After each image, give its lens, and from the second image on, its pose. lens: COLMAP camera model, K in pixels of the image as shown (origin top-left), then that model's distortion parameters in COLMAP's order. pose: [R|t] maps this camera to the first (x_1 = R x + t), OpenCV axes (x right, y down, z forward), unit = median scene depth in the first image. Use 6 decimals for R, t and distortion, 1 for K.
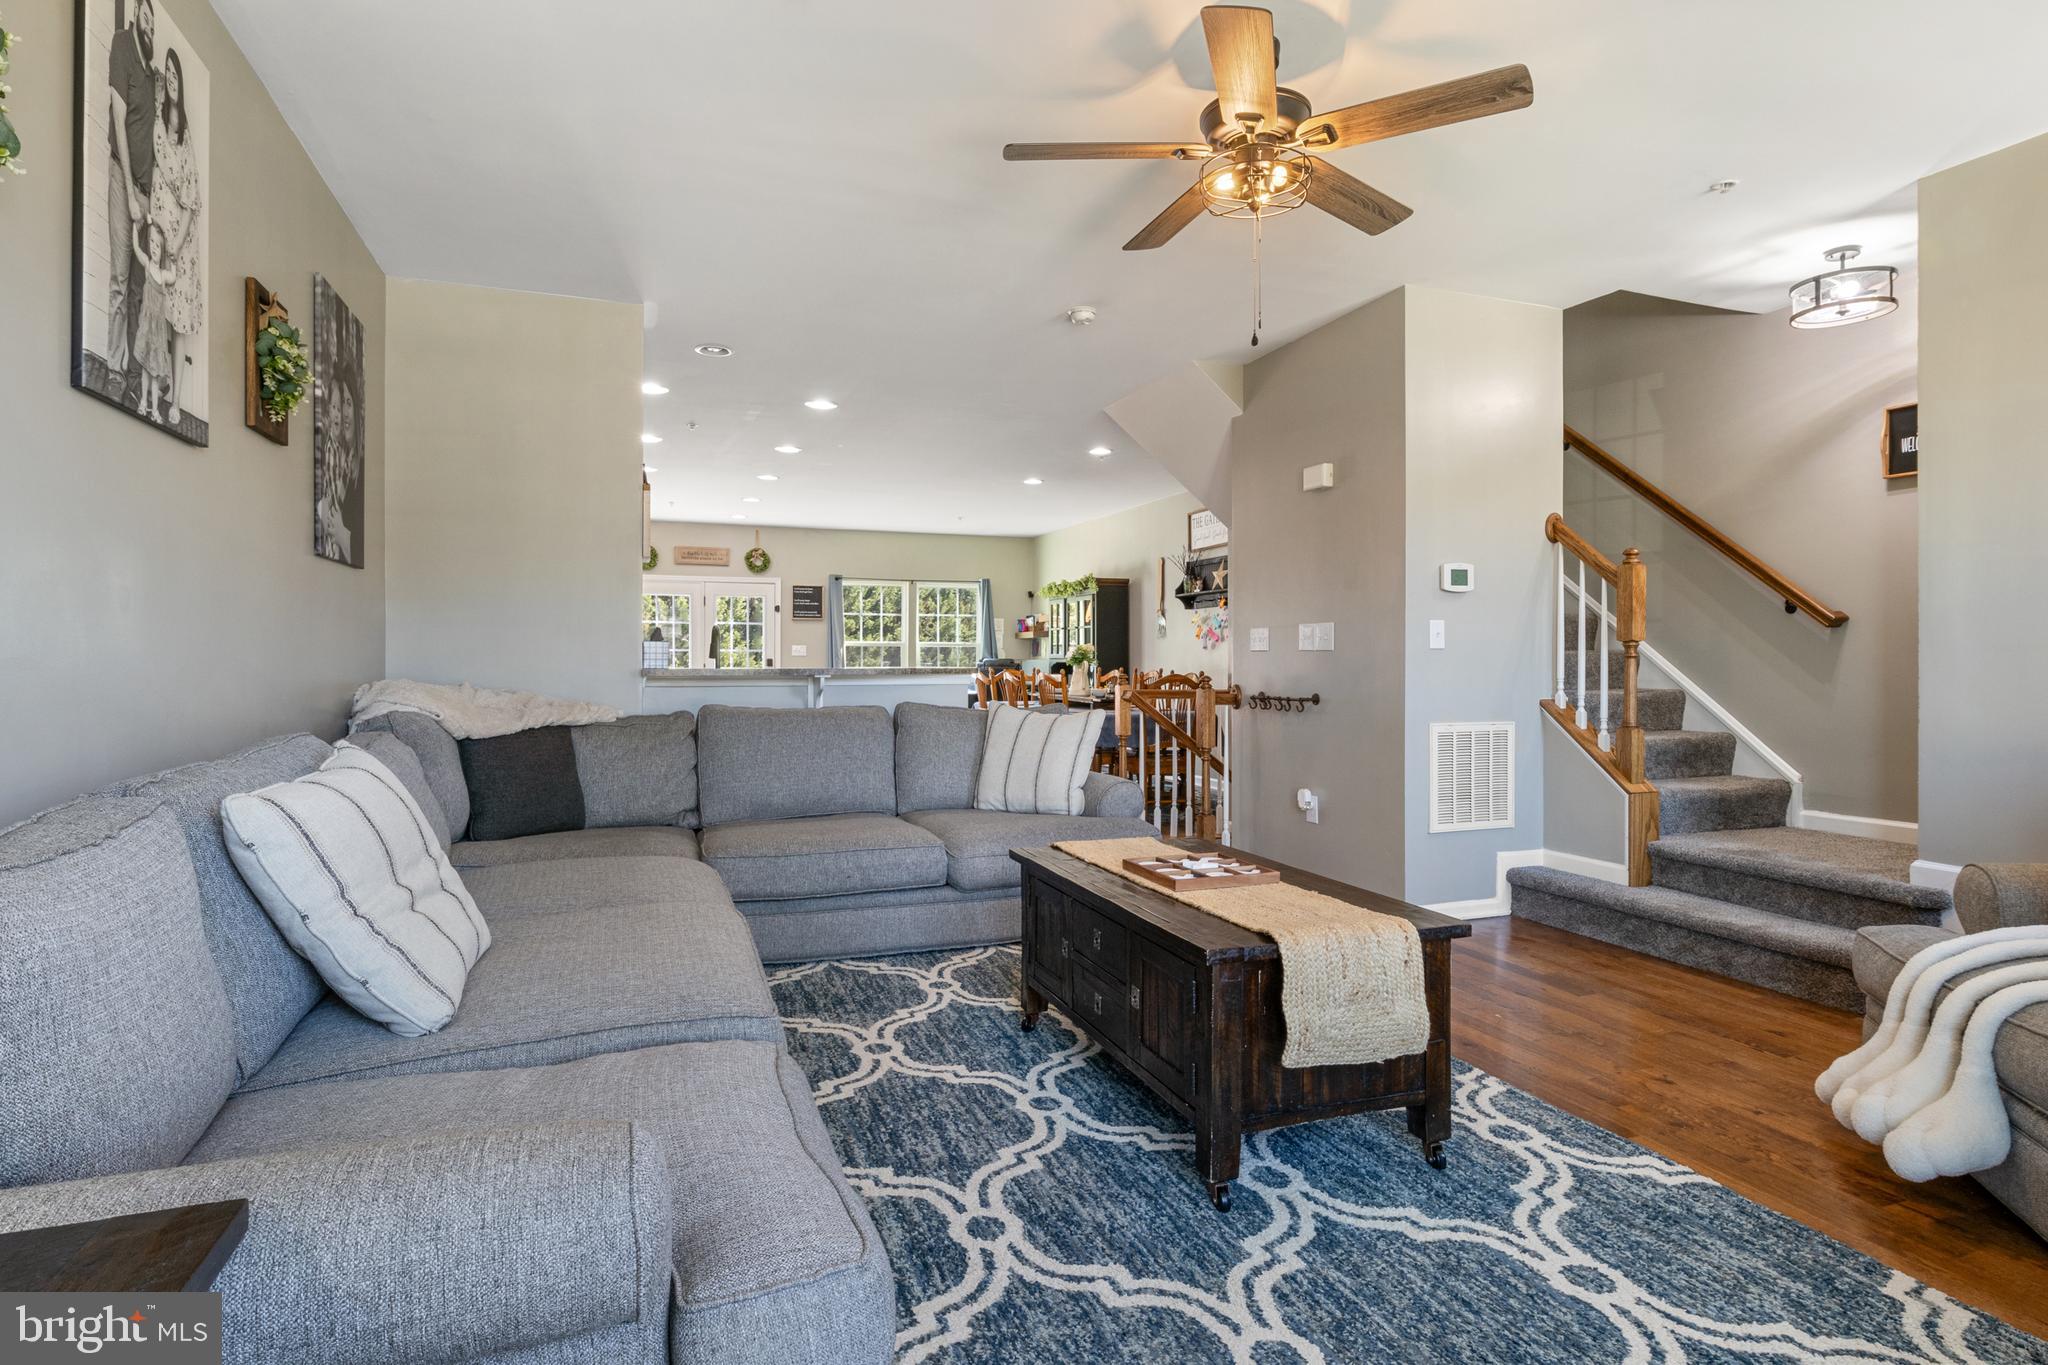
lens RADIAL K [[1051.4, 0, 1019.5], [0, 1051.4, 671.3], [0, 0, 1]] dist [-0.005567, 0.000678]
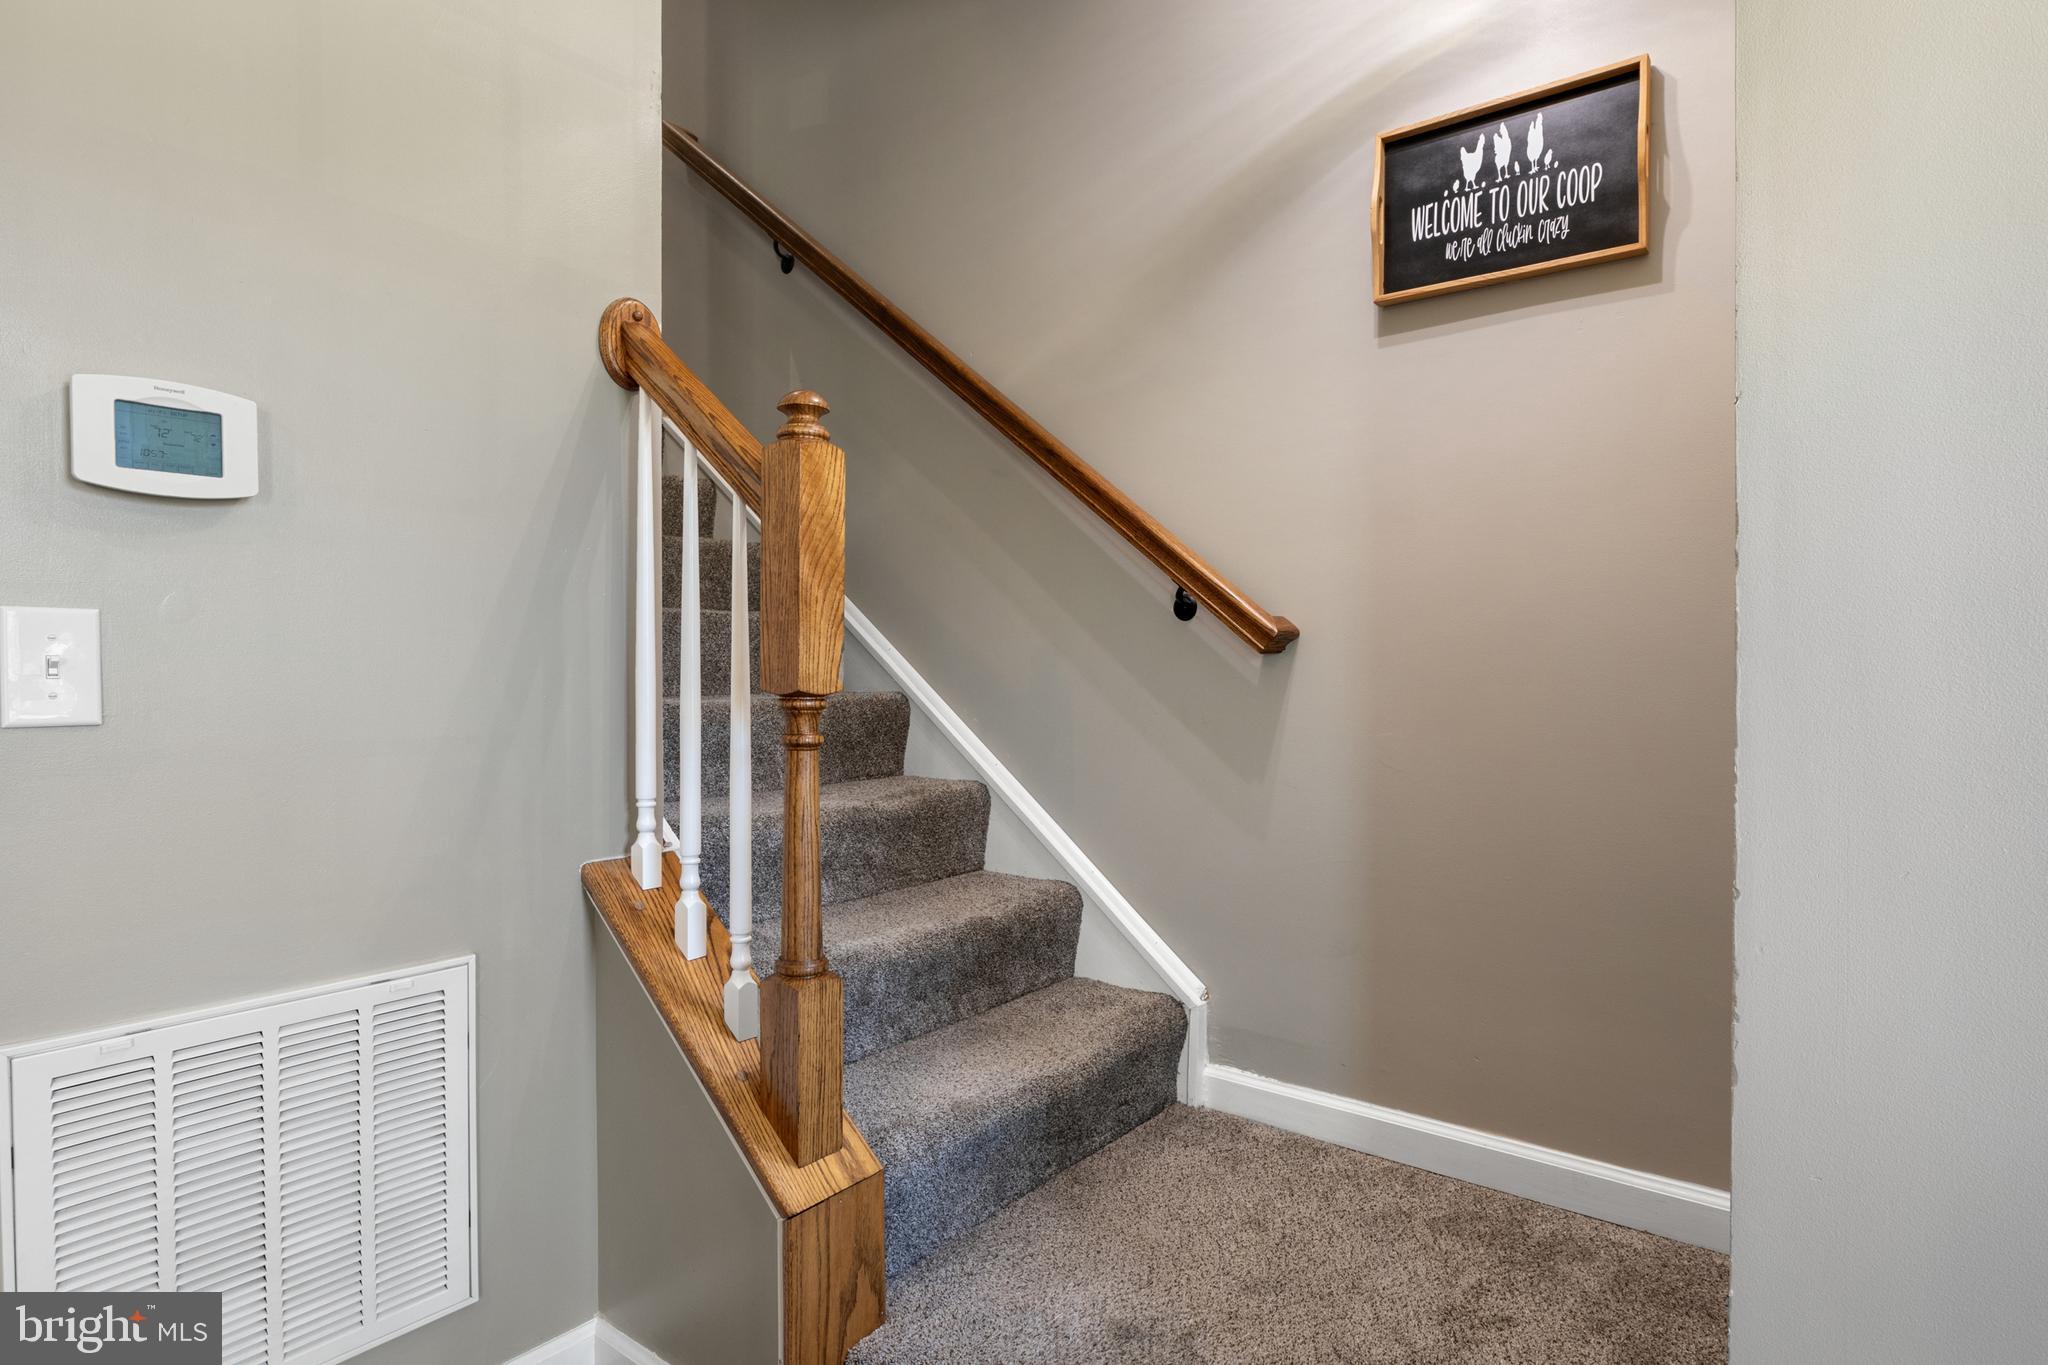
lens RADIAL K [[1051.4, 0, 1019.5], [0, 1051.4, 671.3], [0, 0, 1]] dist [-0.005567, 0.000678]
pose [[0.855225, 0.001868, 0.518254, 0.452934], [0.001174, 0.999984, -0.005541, -0.031728], [-0.518256, 0.005347, 0.855209, 0.667042]]
